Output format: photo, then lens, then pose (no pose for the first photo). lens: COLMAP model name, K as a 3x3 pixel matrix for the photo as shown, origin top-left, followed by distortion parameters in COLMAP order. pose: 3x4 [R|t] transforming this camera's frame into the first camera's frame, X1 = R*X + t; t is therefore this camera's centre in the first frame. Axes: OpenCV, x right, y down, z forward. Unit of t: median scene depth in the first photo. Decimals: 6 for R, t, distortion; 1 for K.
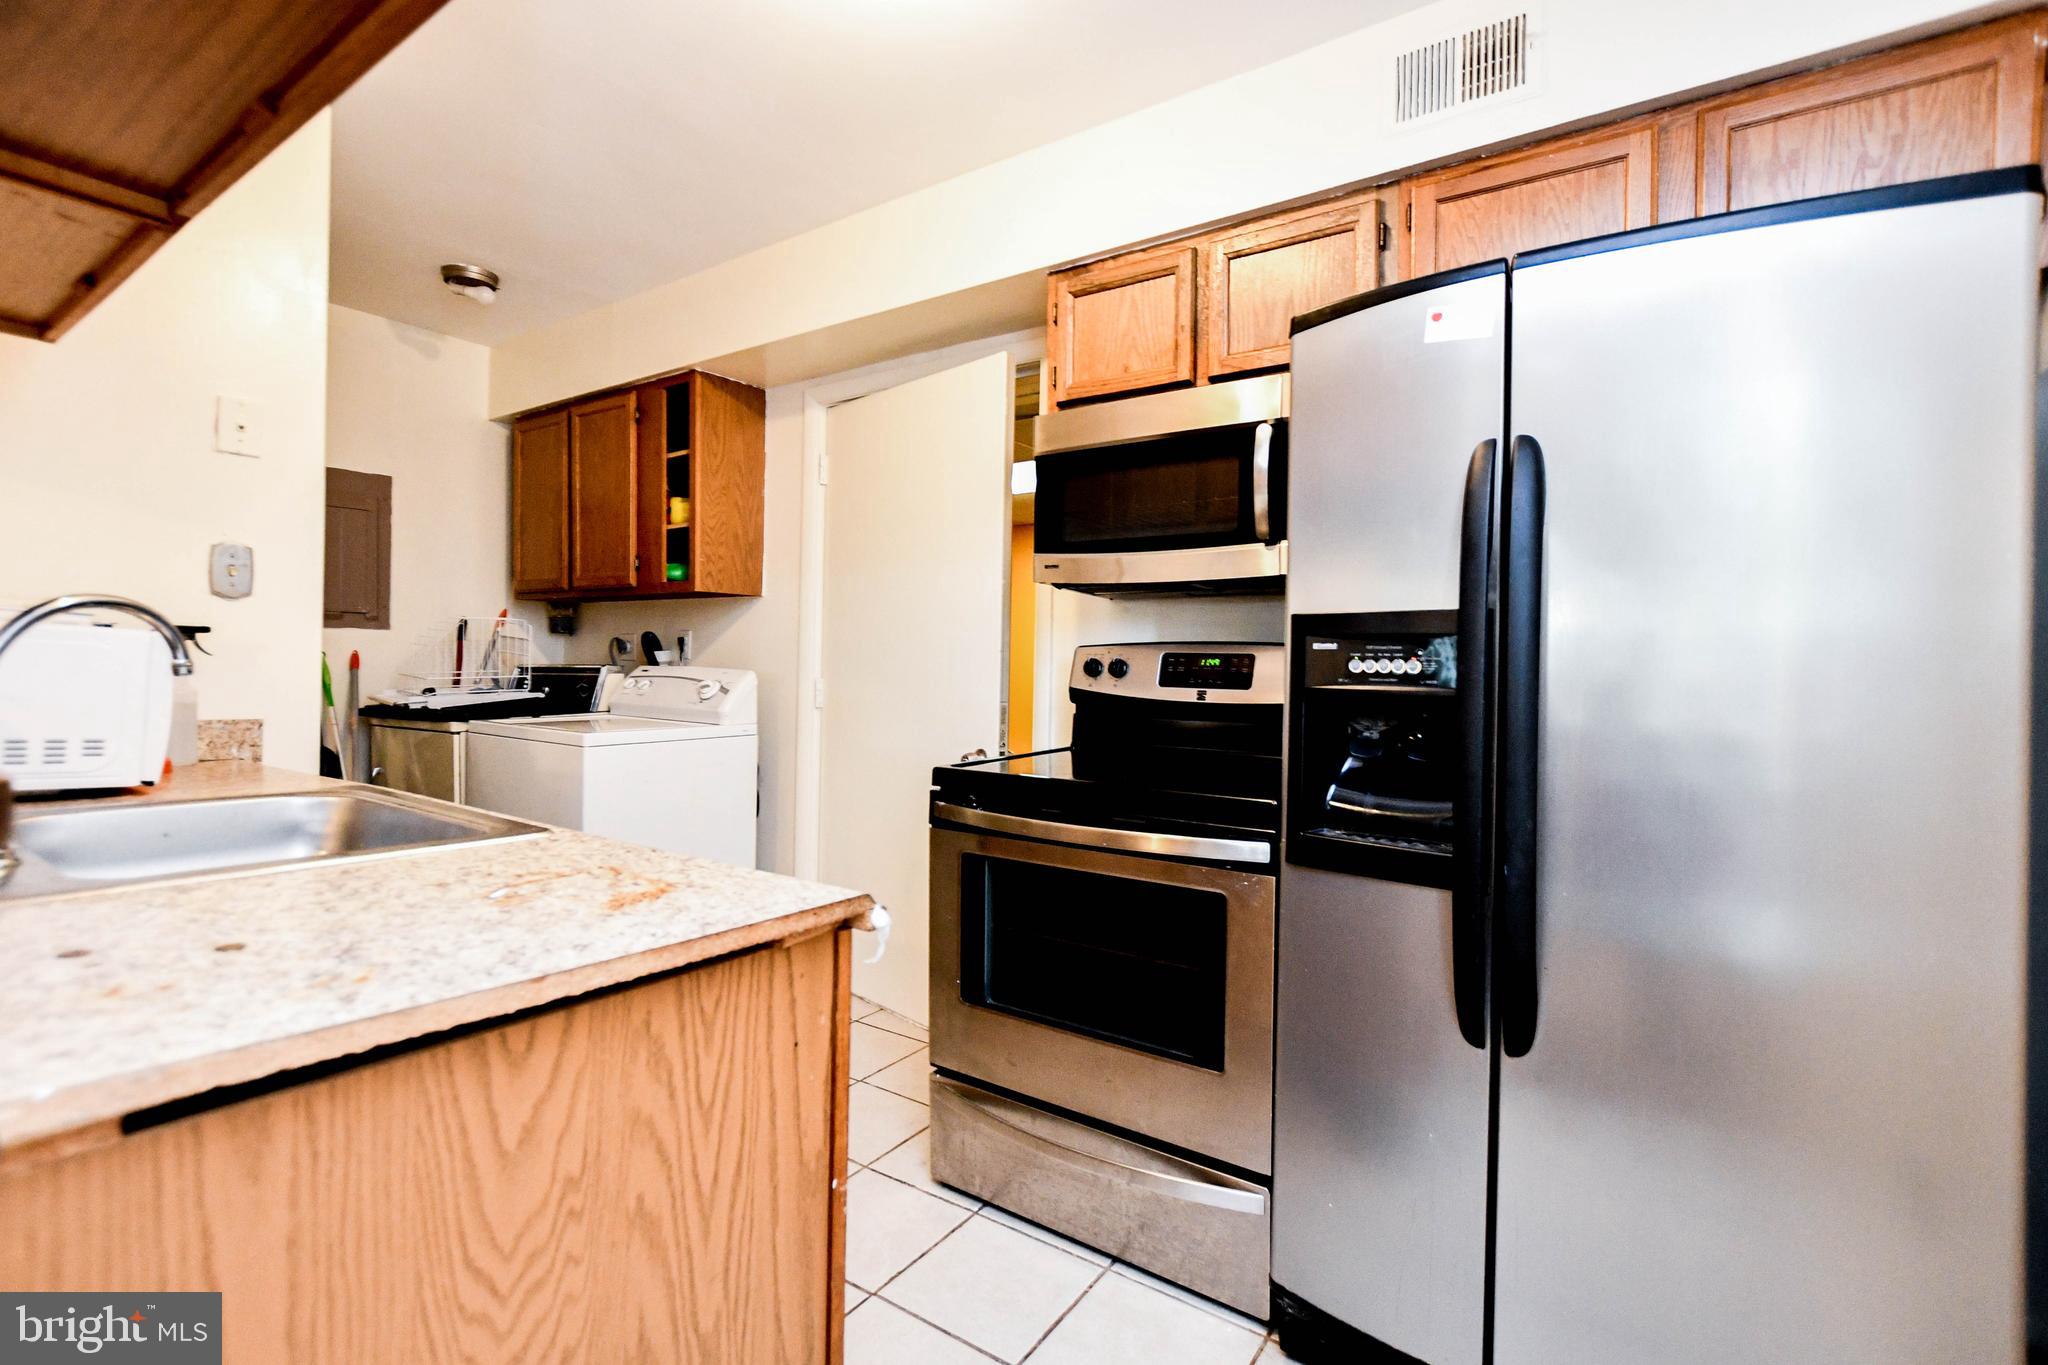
lens RADIAL K [[924.2, 0, 992.9], [0, 924.2, 677.3], [0, 0, 1]] dist [-0.000406, 0.000123]
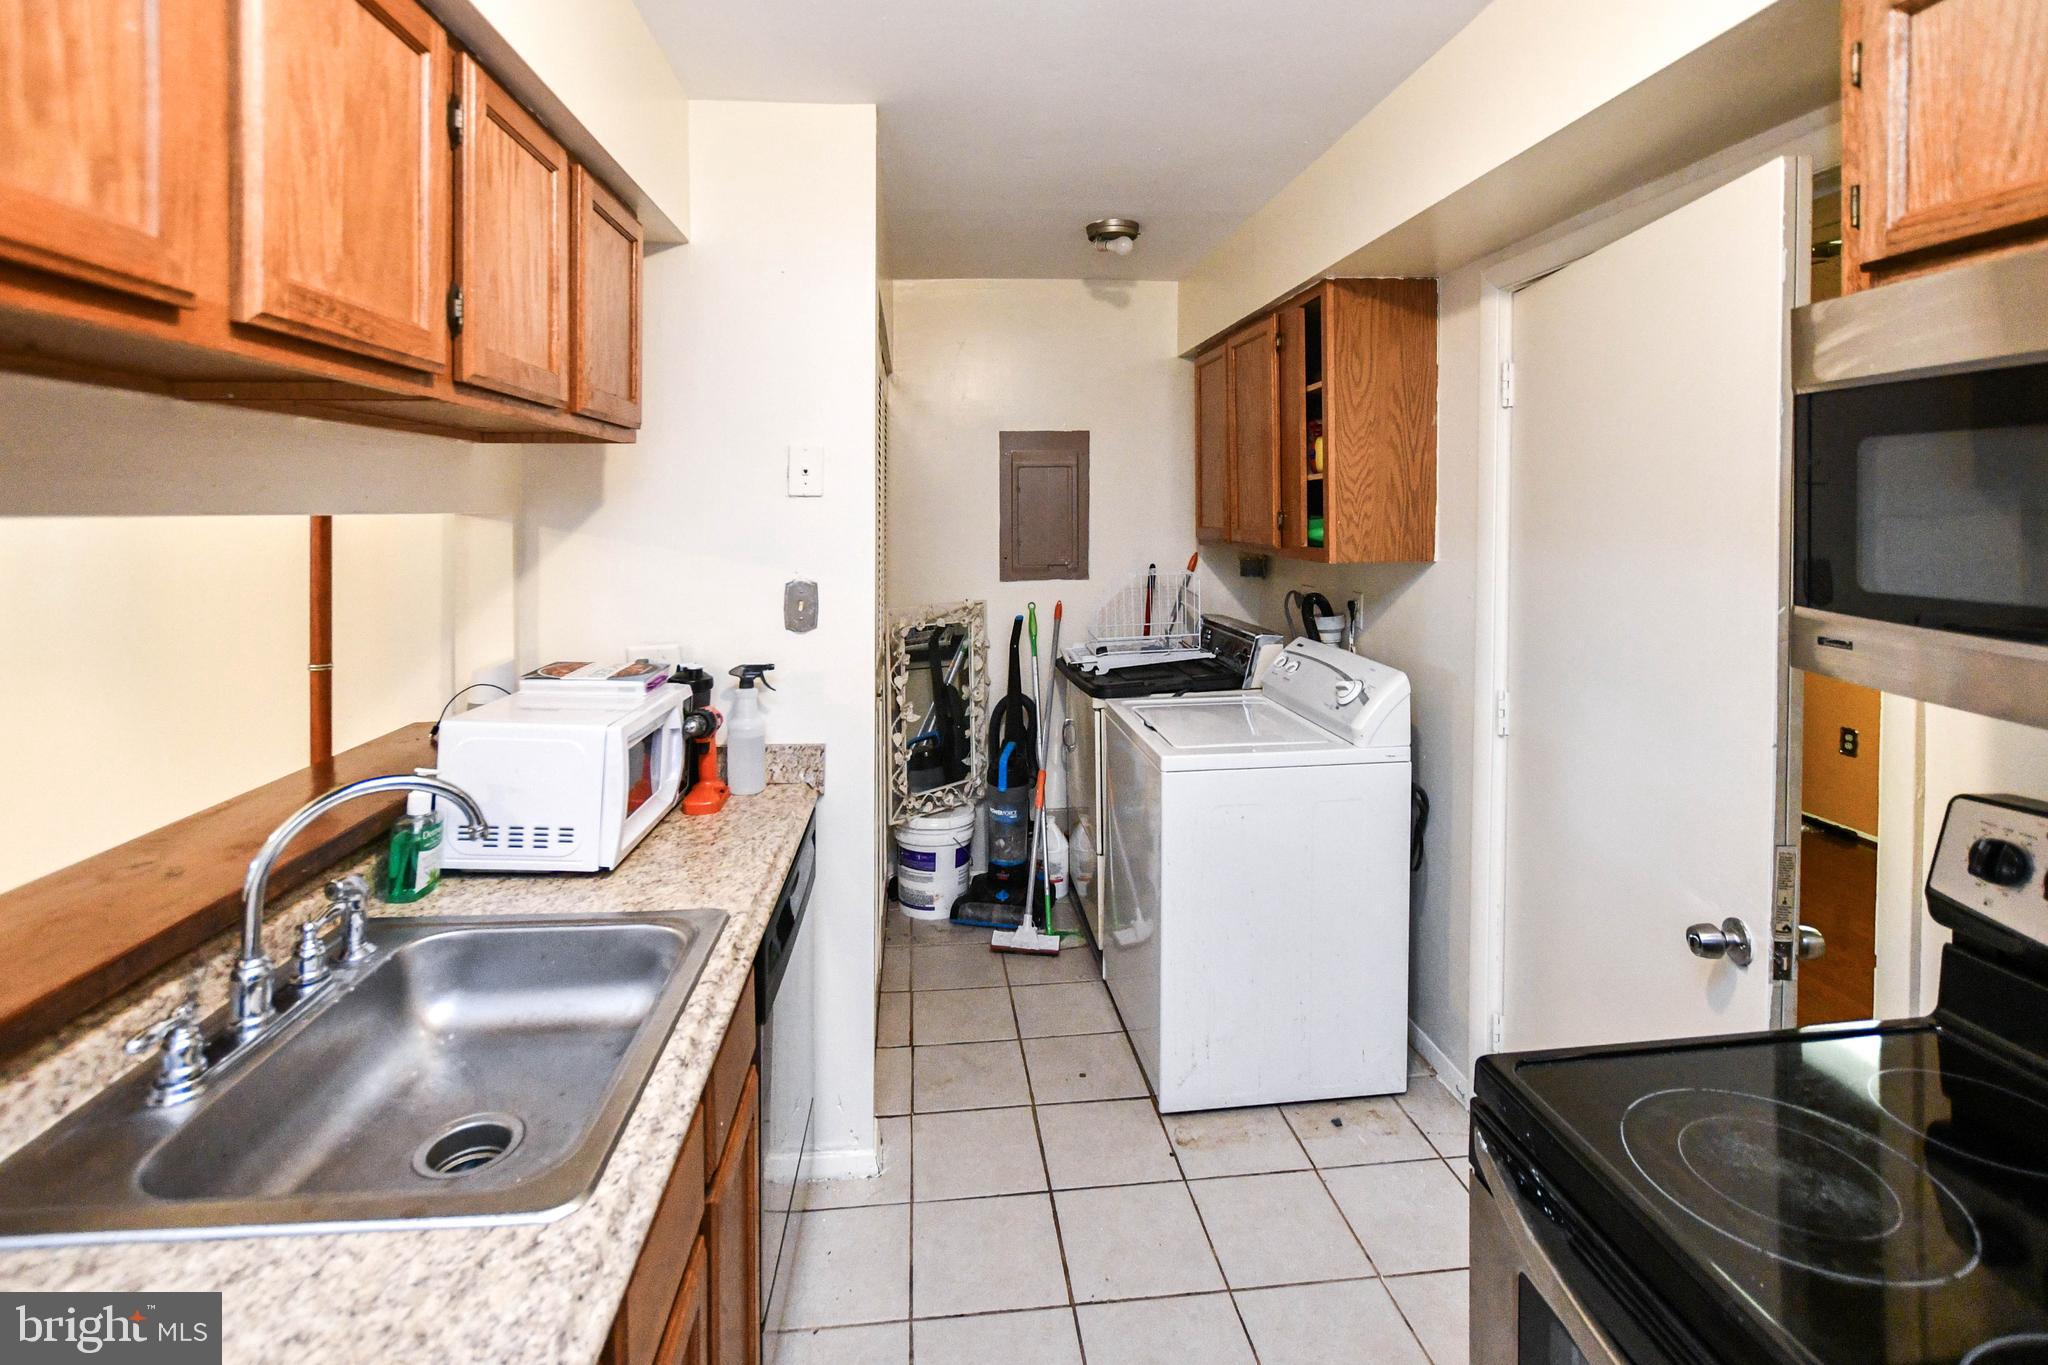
lens RADIAL K [[945.8, 0, 1023.0], [0, 945.8, 526.1], [0, 0, 1]] dist [0.000046, 0.000260]
pose [[0.658665, -0.005019, -0.752420, 0.100984], [0.004352, 0.999986, -0.002861, -0.118489], [0.752424, -0.001390, 0.658678, 0.272817]]
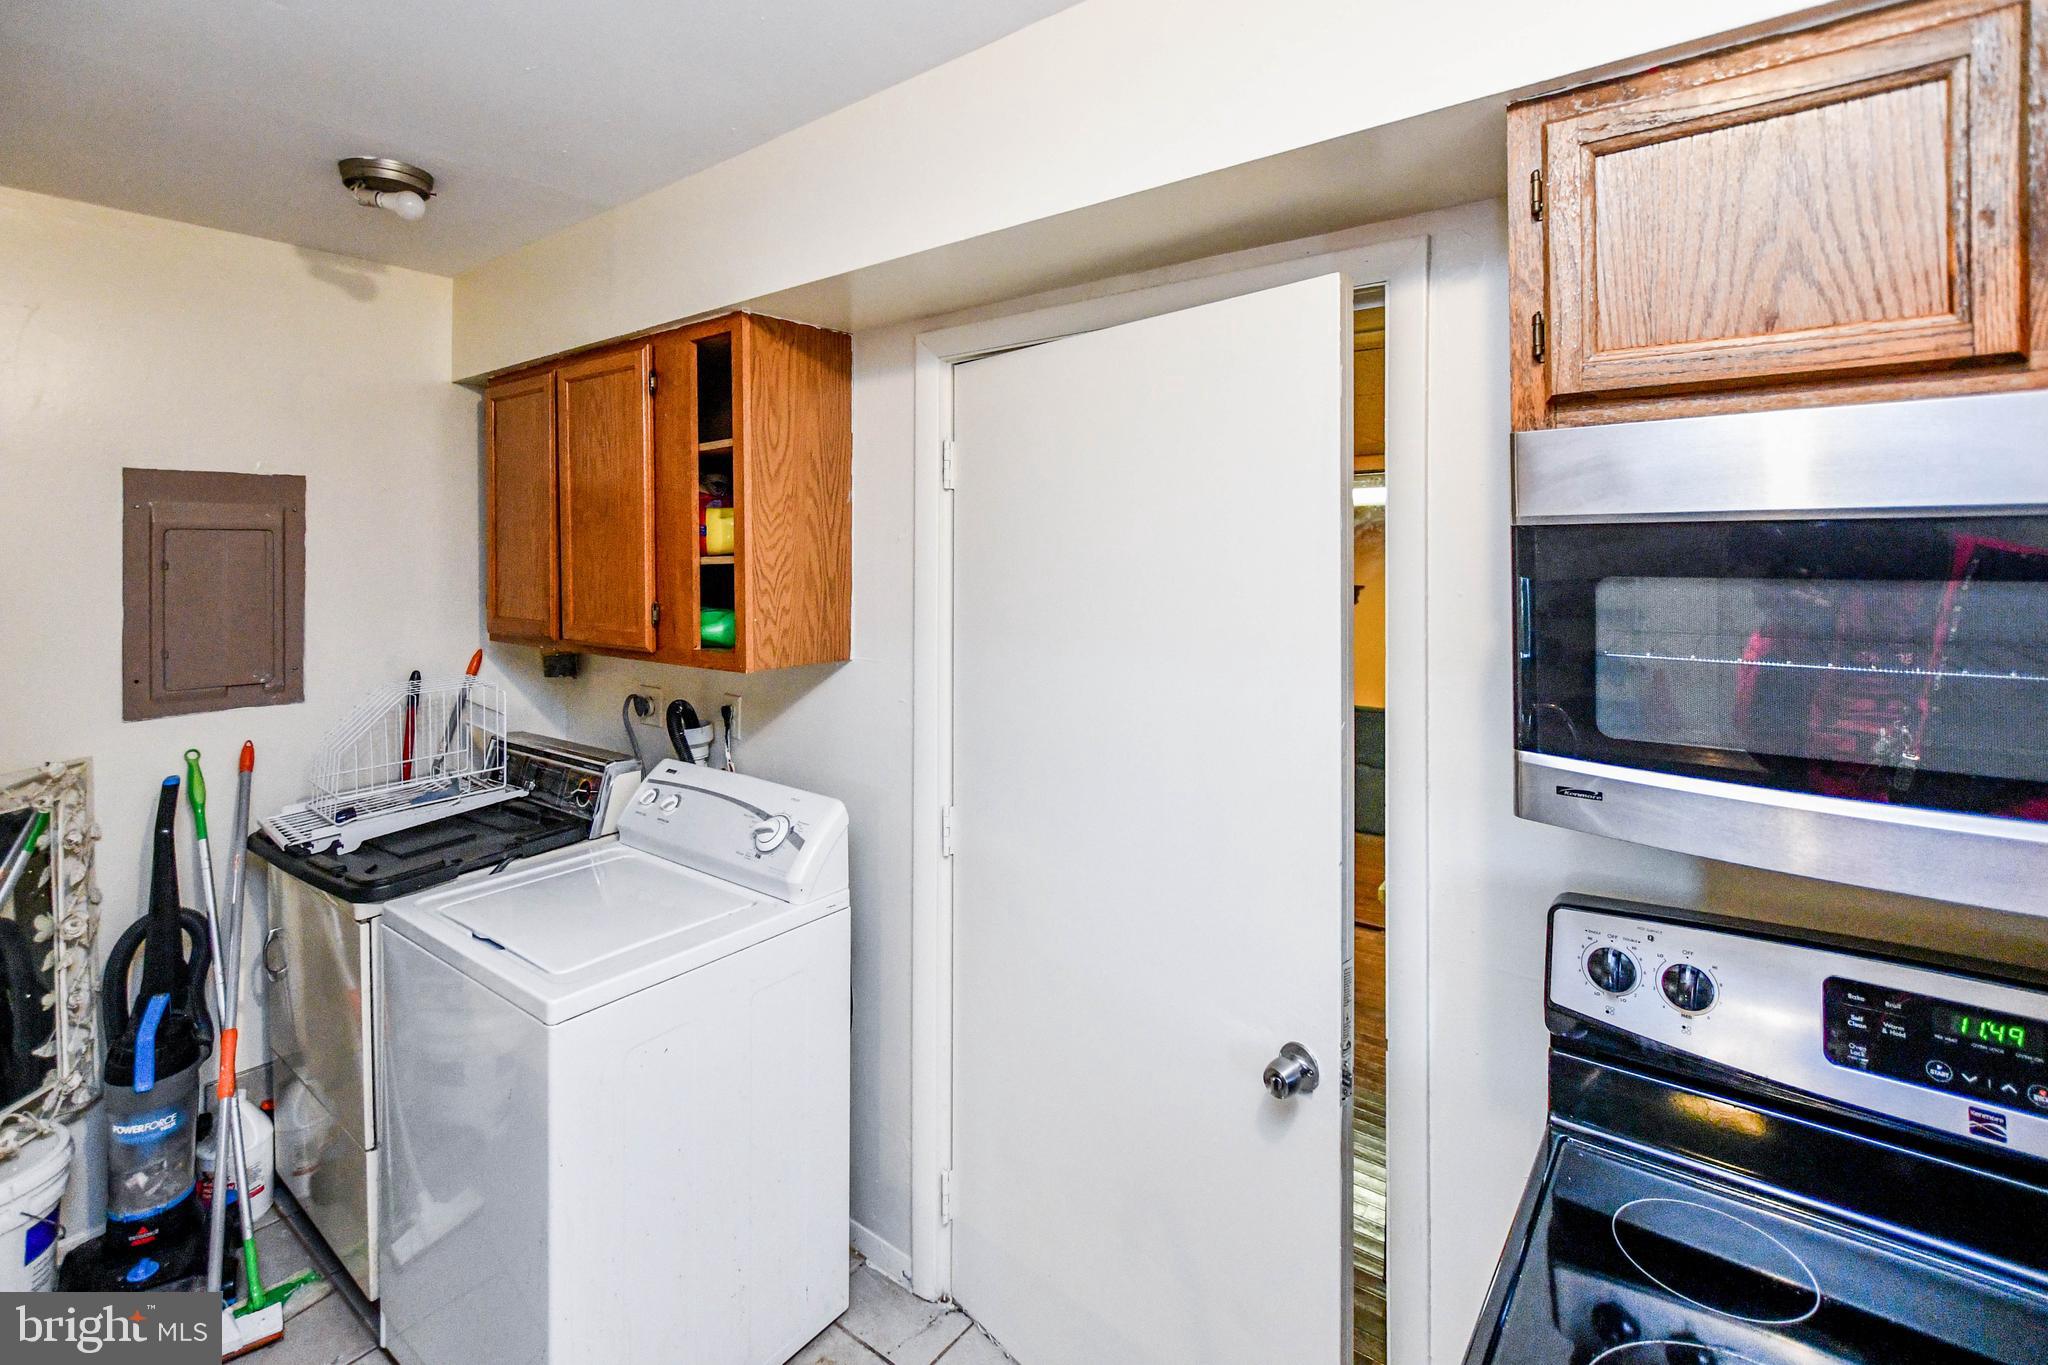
lens RADIAL K [[946.4, 0, 988.4], [0, 946.4, 556.1], [0, 0, 1]] dist [-0.005097, 0.000582]
pose [[0.997792, -0.018940, -0.063659, -0.116713], [0.018031, 0.999728, -0.014825, -0.151694], [0.063923, 0.013645, 0.997862, 0.372025]]
